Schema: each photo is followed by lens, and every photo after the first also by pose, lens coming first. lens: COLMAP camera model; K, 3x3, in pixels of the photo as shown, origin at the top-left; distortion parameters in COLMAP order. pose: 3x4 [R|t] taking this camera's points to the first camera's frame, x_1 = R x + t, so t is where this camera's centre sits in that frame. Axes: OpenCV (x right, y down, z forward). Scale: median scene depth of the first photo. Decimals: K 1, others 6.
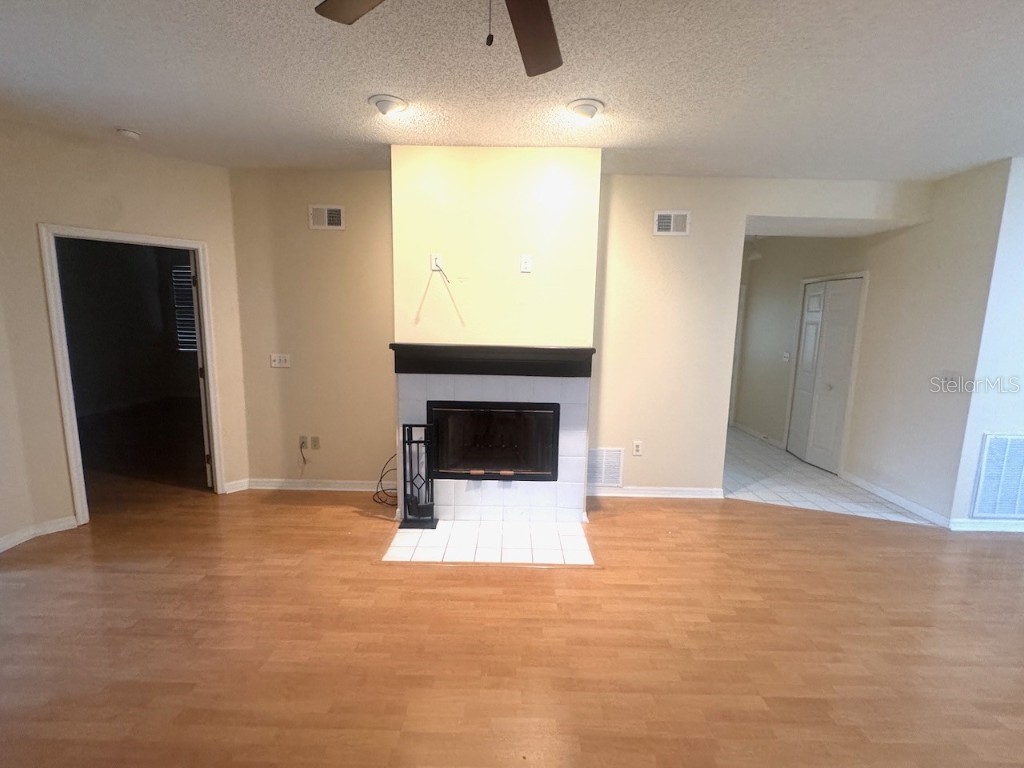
lens RADIAL K [[447.2, 0, 512.0], [0, 447.2, 384.0], [0, 0, 1]] dist [-0.002273, -0.000325]
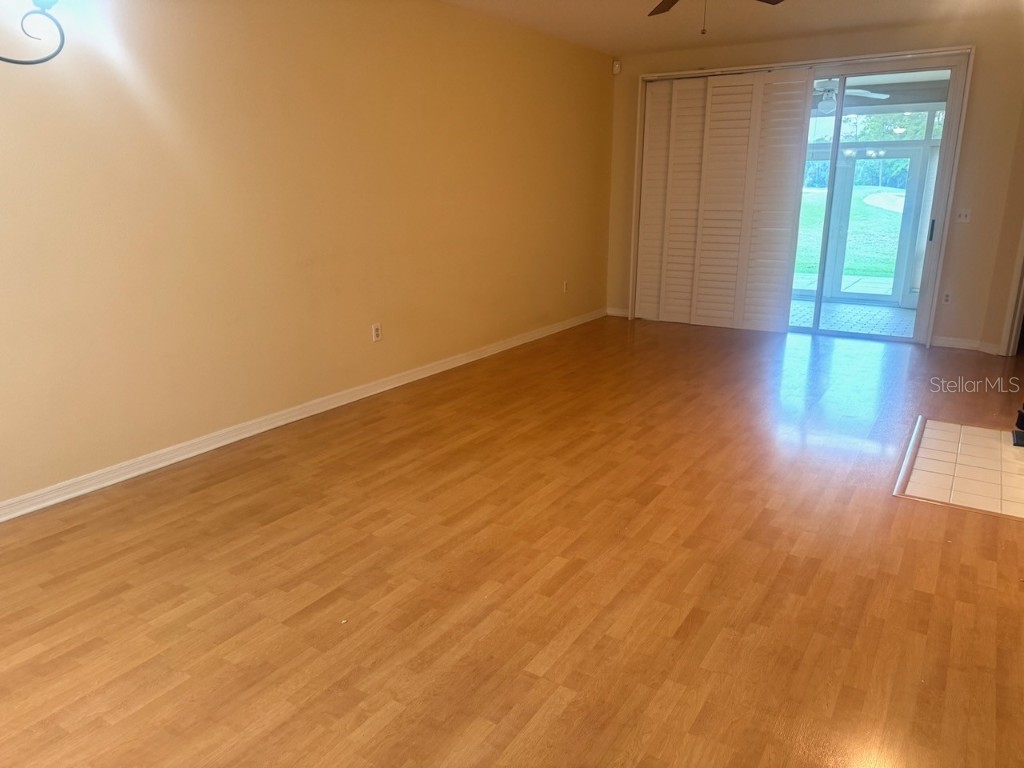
lens RADIAL K [[715.4, 0, 512.0], [0, 715.4, 384.0], [0, 0, 1]] dist [0.097521, -0.120807]
pose [[-0.540064, 0.207052, -0.815757, 2.056374], [-0.128909, 0.937479, 0.323290, -0.114029], [0.831693, 0.279755, -0.479608, 1.341124]]
